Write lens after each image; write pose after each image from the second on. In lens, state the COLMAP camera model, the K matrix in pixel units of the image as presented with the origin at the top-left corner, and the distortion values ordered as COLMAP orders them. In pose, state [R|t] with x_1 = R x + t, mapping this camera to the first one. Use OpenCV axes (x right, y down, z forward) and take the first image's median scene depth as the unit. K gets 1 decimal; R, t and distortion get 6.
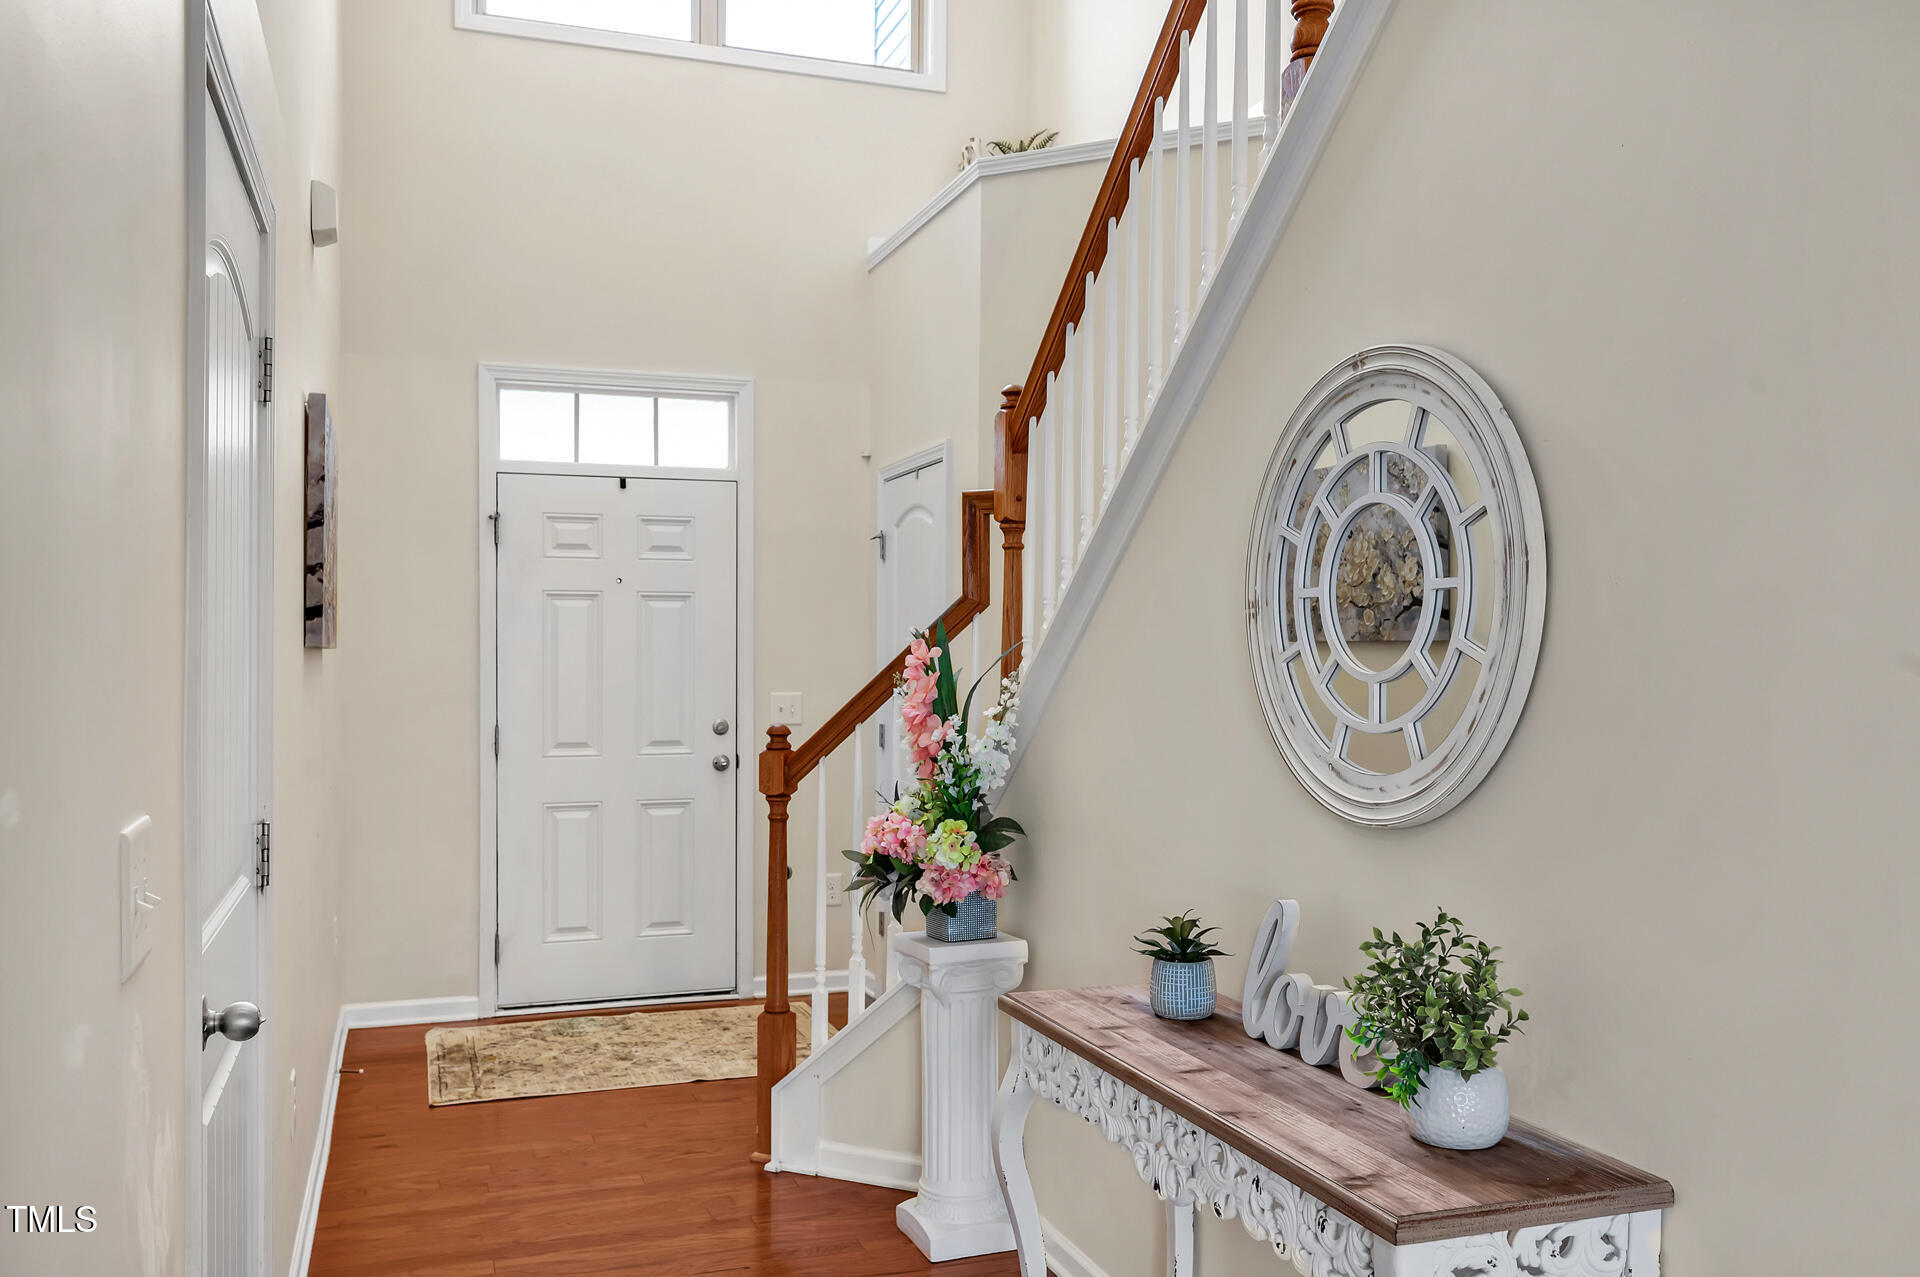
lens RADIAL K [[1665.8, 0, 960.0], [0, 1665.8, 638.5], [0, 0, 1]] dist [0.002423, -0.004239]
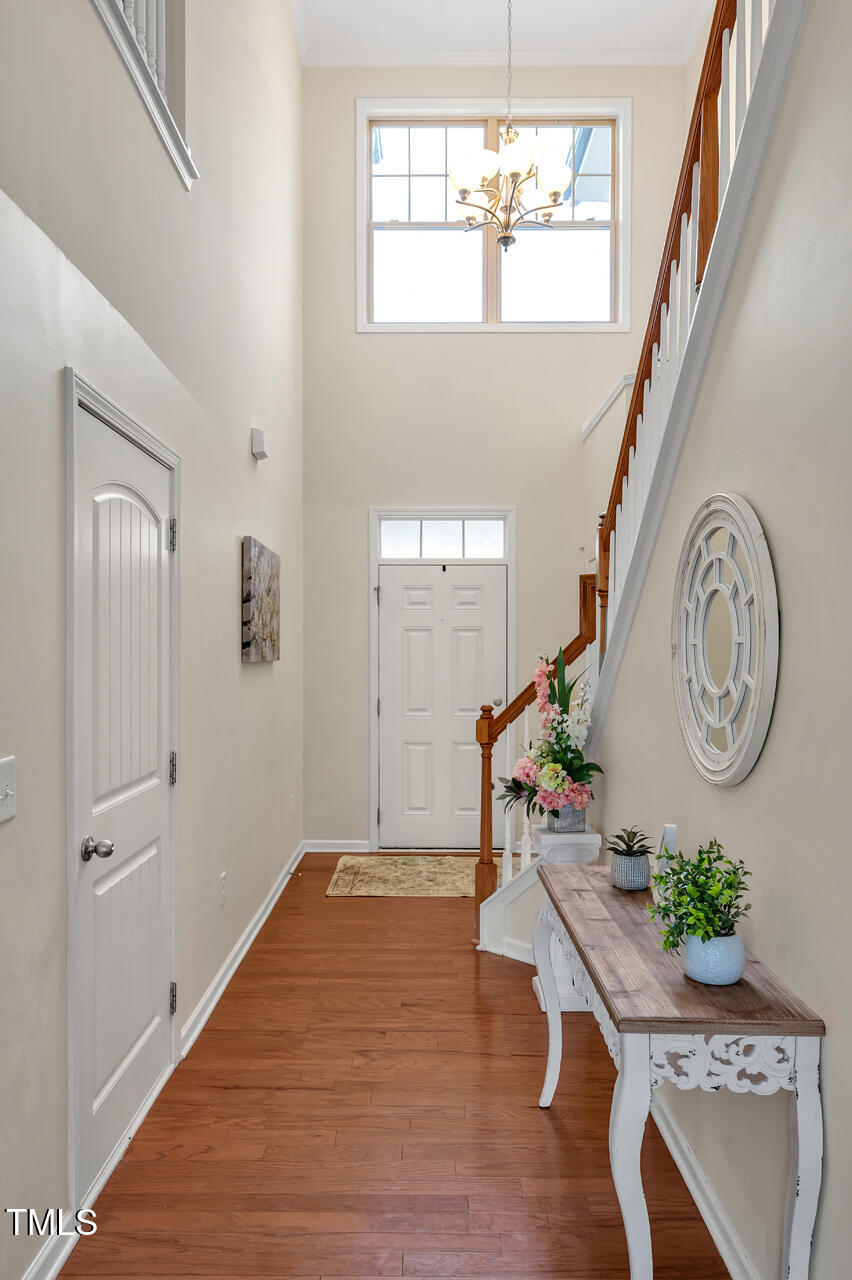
lens RADIAL K [[970.3, 0, 426.0], [0, 970.3, 640.0], [0, 0, 1]] dist [0.000550, -0.000238]
pose [[0.926449, -0.000905, -0.376420, 0.246178], [0.003079, 0.999982, 0.005172, -0.026331], [0.376409, -0.005951, 0.926435, -0.002763]]
